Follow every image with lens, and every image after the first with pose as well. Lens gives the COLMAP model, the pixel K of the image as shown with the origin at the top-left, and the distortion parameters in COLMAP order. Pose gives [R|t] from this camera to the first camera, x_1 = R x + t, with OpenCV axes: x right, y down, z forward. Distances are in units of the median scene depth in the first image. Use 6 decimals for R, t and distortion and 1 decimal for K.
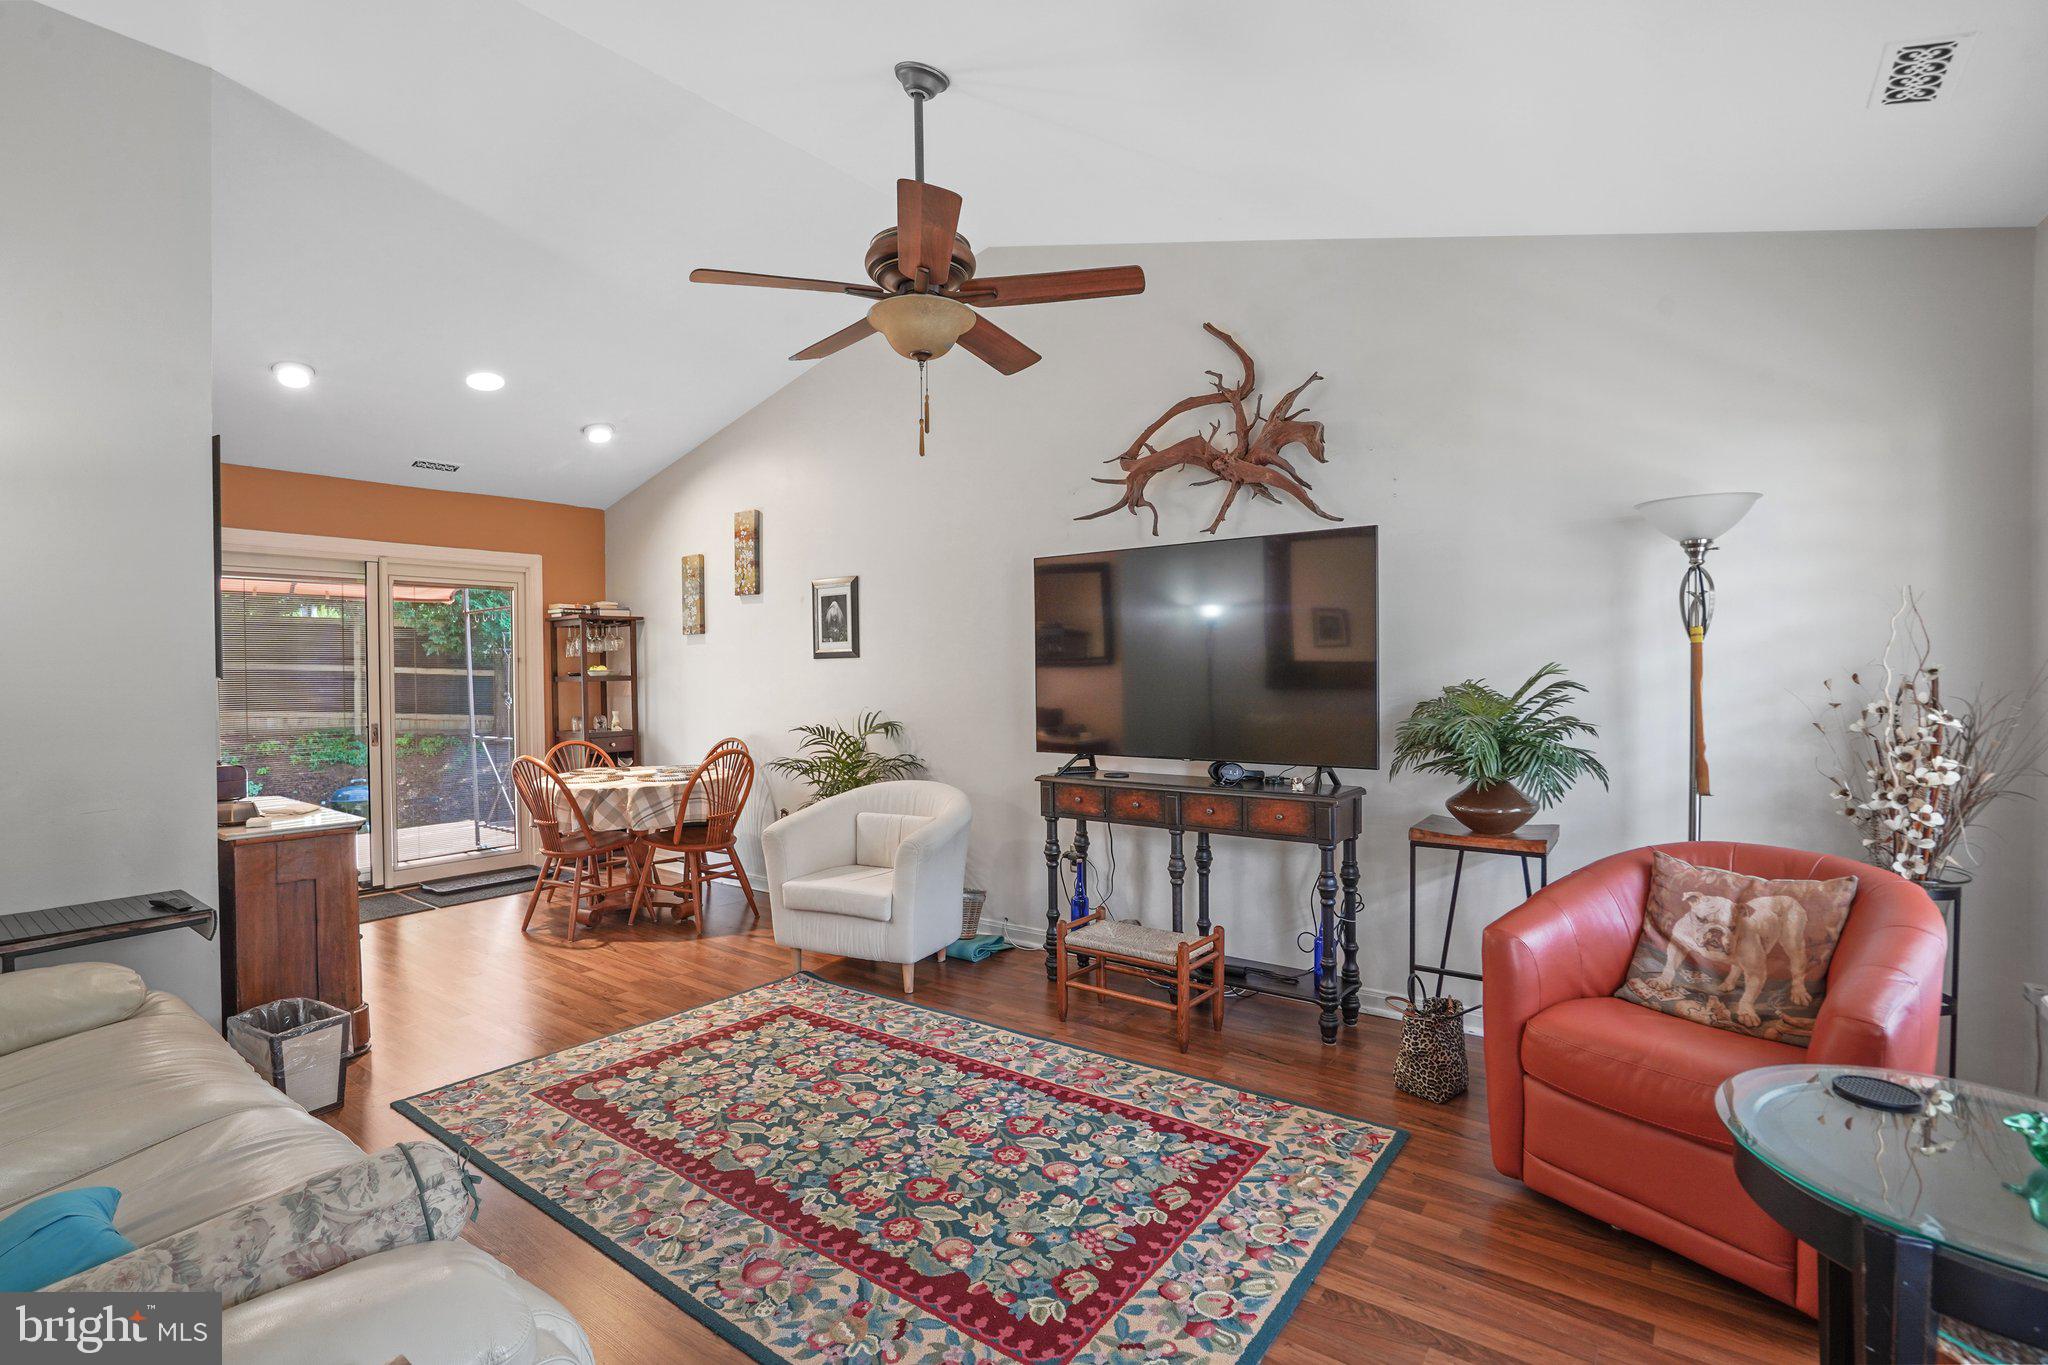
lens RADIAL K [[958.8, 0, 1018.4], [0, 958.8, 690.9], [0, 0, 1]] dist [-0.067128, 0.034078]
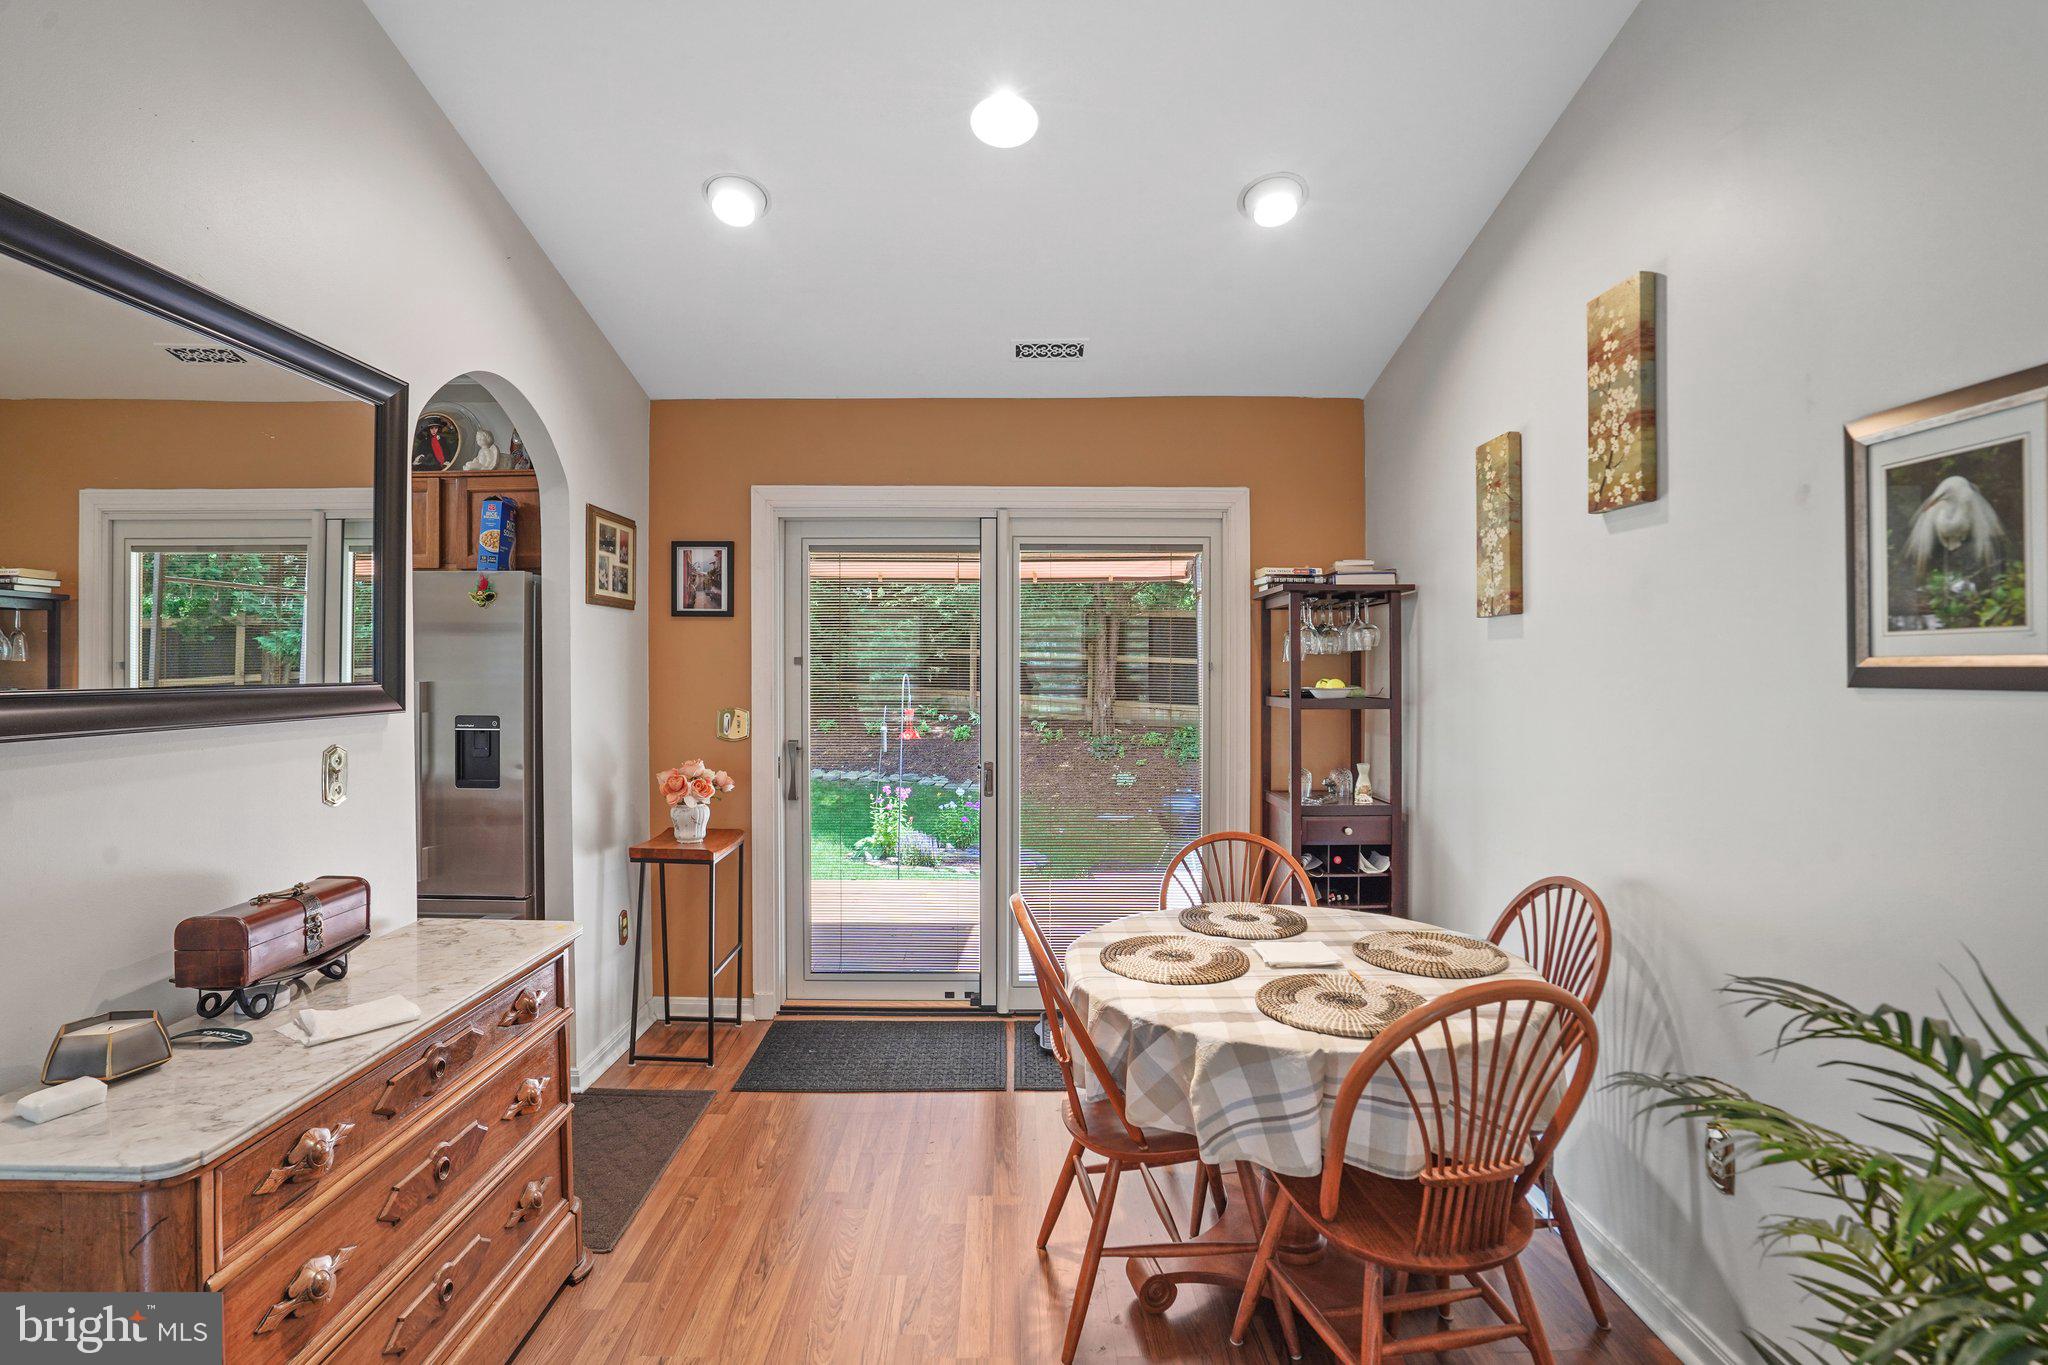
lens RADIAL K [[973.9, 0, 1009.8], [0, 973.9, 657.6], [0, 0, 1]] dist [-0.050074, 0.026977]
pose [[0.606121, 0.006096, -0.795349, -0.235269], [-0.024934, 0.999625, -0.011341, -0.055937], [0.794982, 0.026705, 0.606045, 1.054396]]
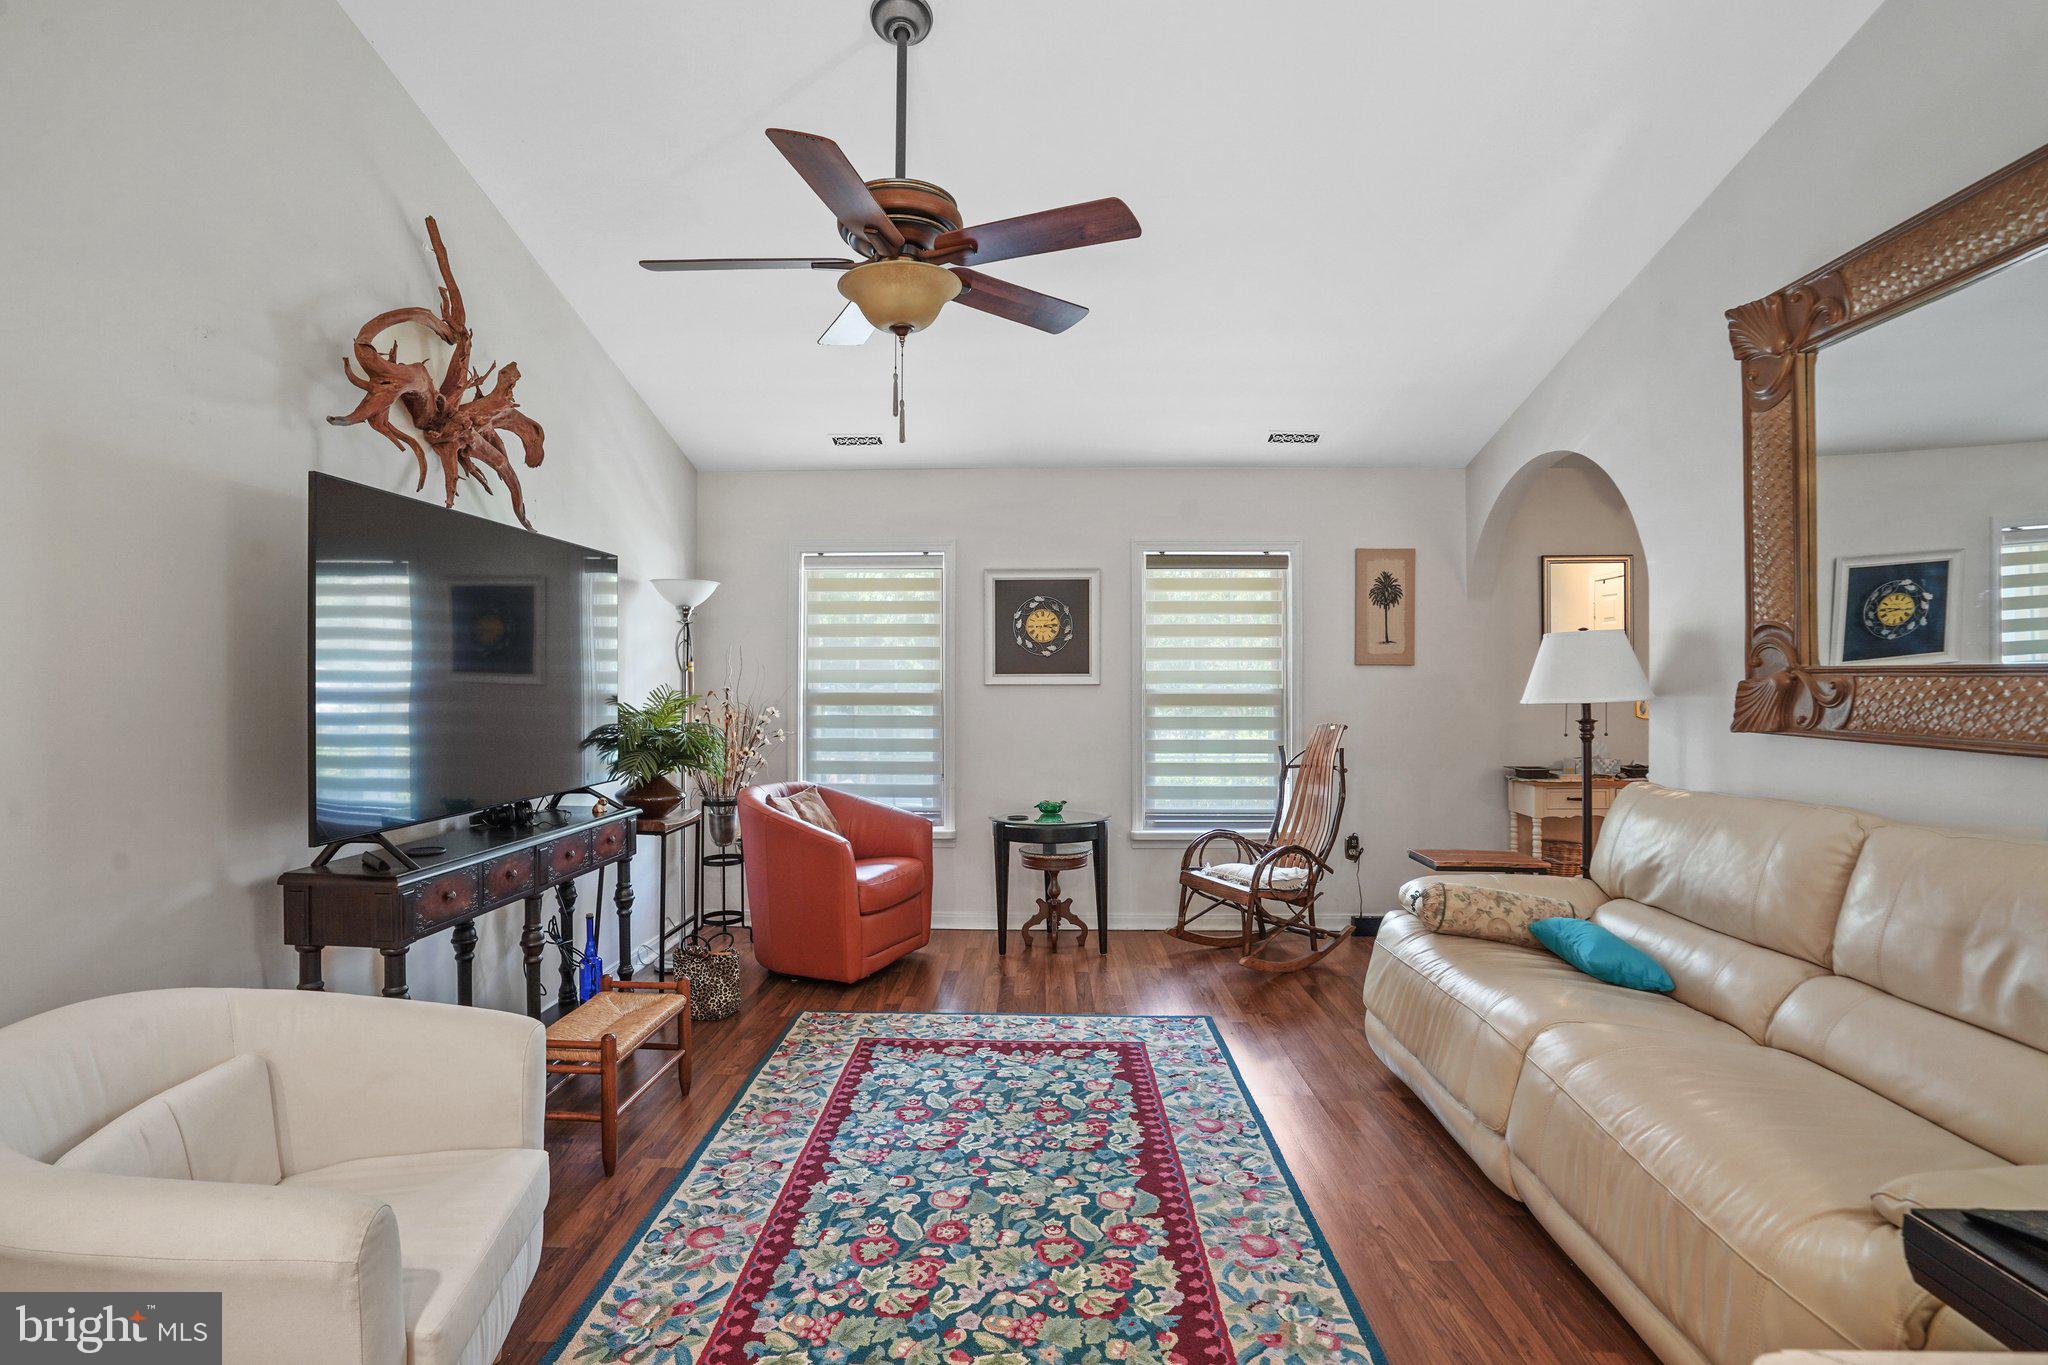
lens RADIAL K [[967.3, 0, 1011.9], [0, 967.3, 680.4], [0, 0, 1]] dist [-0.060466, 0.026957]
pose [[-0.573346, 0.013562, 0.819201, -0.801828], [0.025999, 0.999661, 0.001646, -0.021399], [-0.818901, 0.022242, -0.573504, 1.290111]]
